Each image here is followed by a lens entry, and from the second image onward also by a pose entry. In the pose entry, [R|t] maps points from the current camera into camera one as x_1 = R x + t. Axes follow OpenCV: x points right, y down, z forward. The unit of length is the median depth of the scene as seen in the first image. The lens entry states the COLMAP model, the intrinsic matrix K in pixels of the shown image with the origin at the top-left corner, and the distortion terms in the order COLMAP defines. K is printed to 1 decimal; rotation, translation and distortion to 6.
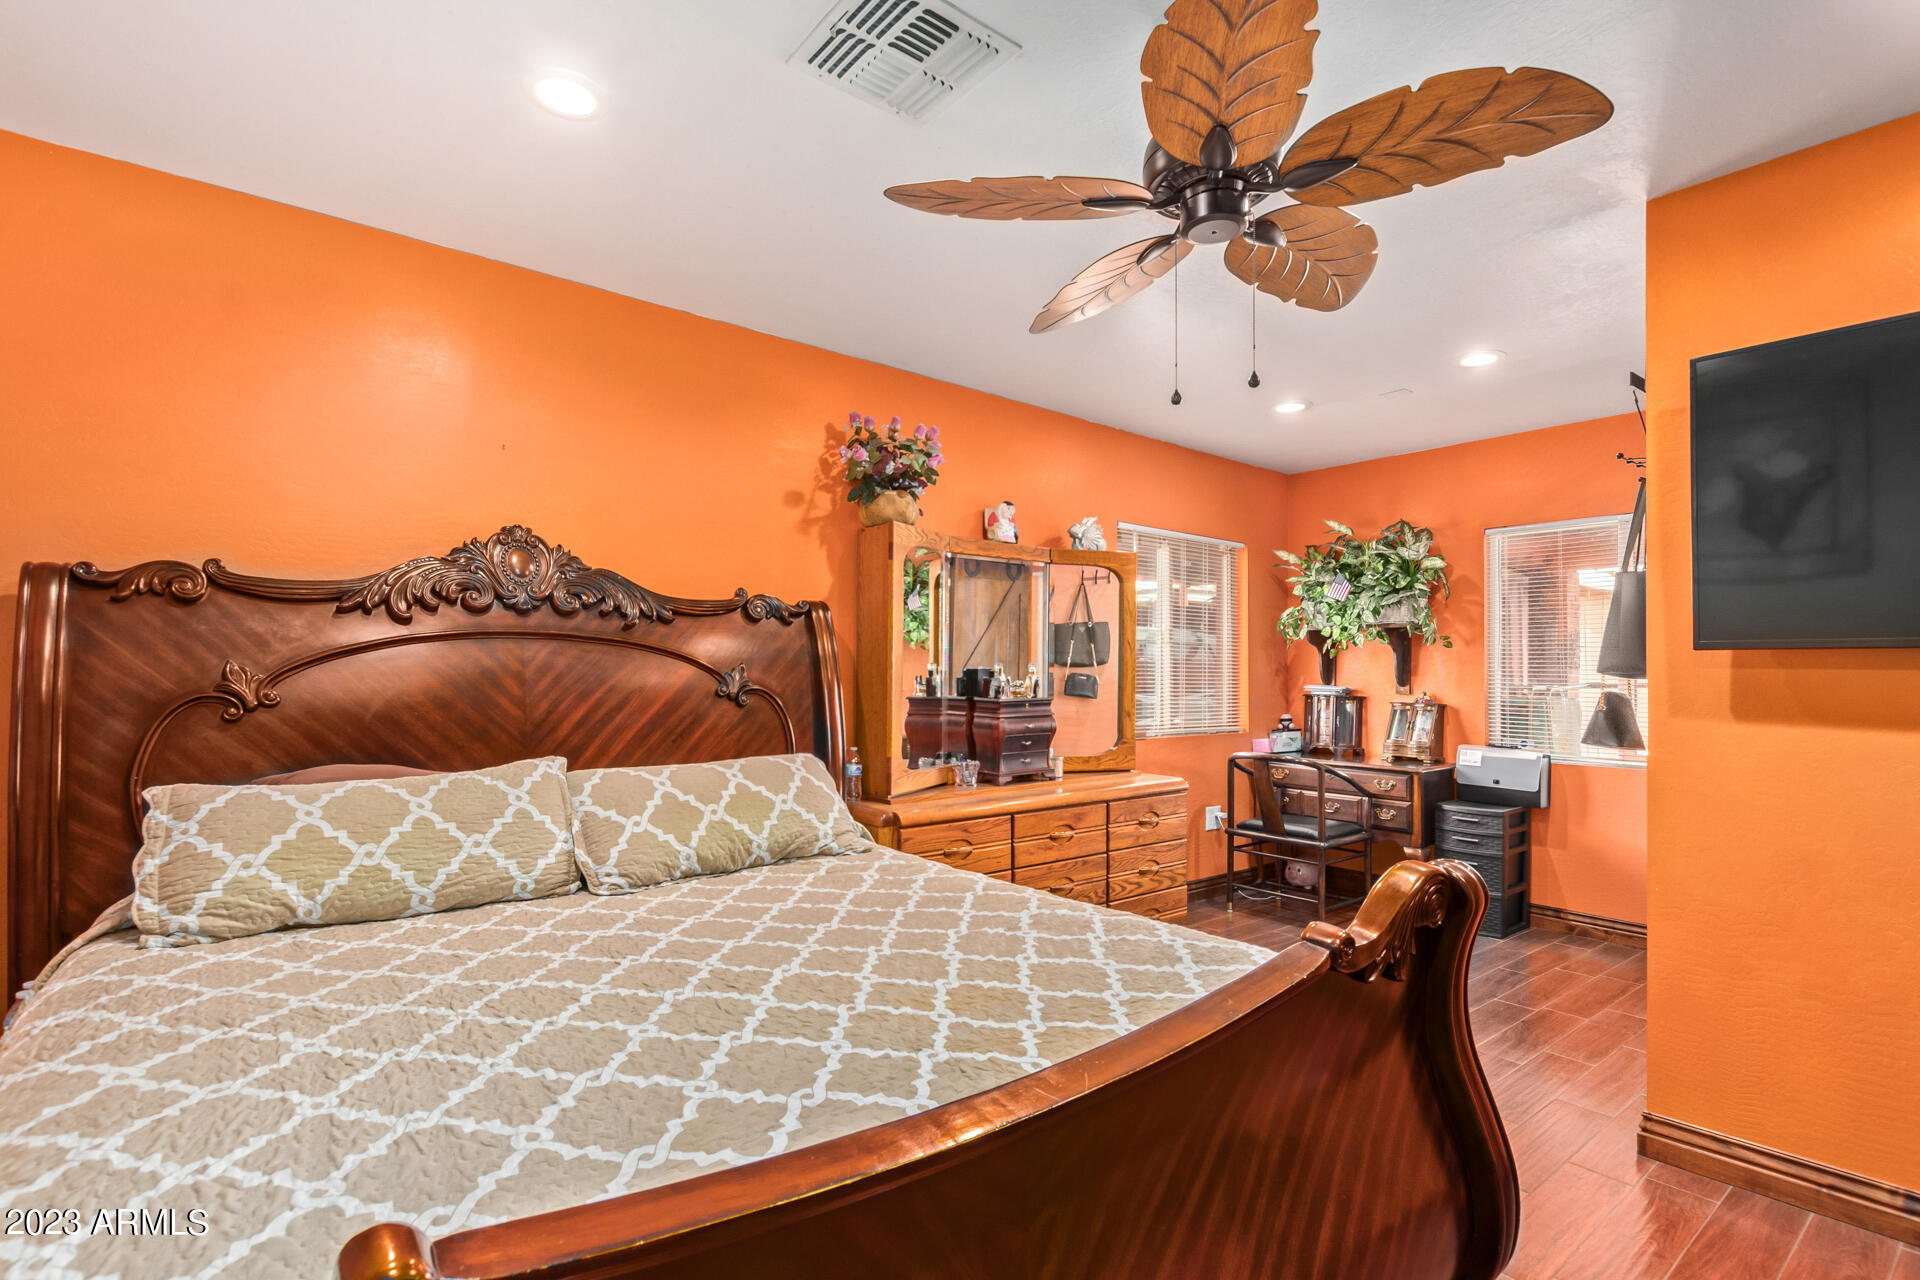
lens RADIAL K [[913.7, 0, 964.1], [0, 913.7, 648.0], [0, 0, 1]] dist [0.006808, 0.000237]
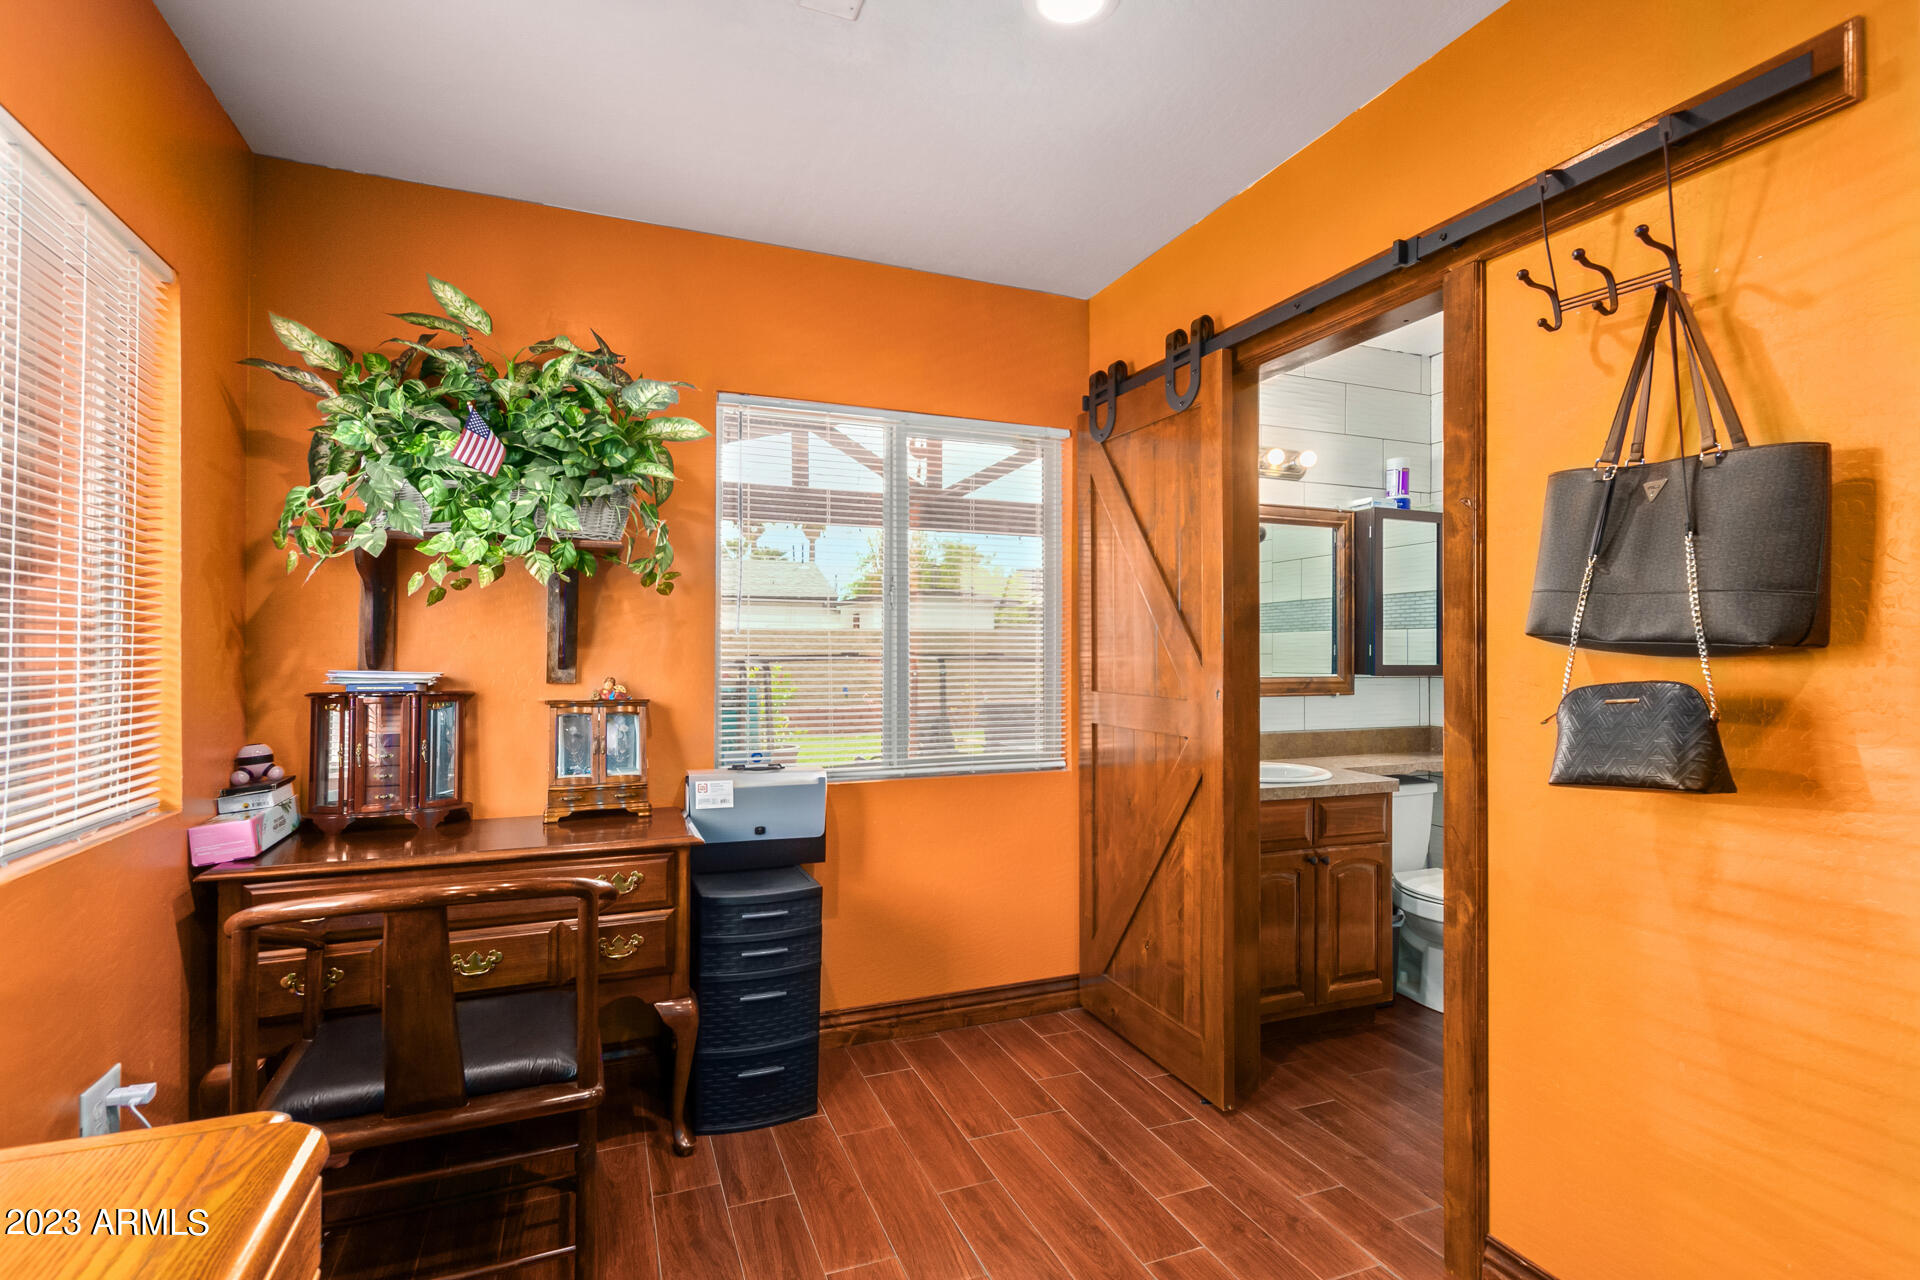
lens RADIAL K [[913.7, 0, 963.9], [0, 913.7, 645.0], [0, 0, 1]] dist [0.006808, 0.000237]
pose [[0.276707, 0.002428, 0.960951, 0.058630], [-0.024717, 0.999684, 0.004592, 0.021298], [-0.960637, -0.025022, 0.276679, 0.664022]]
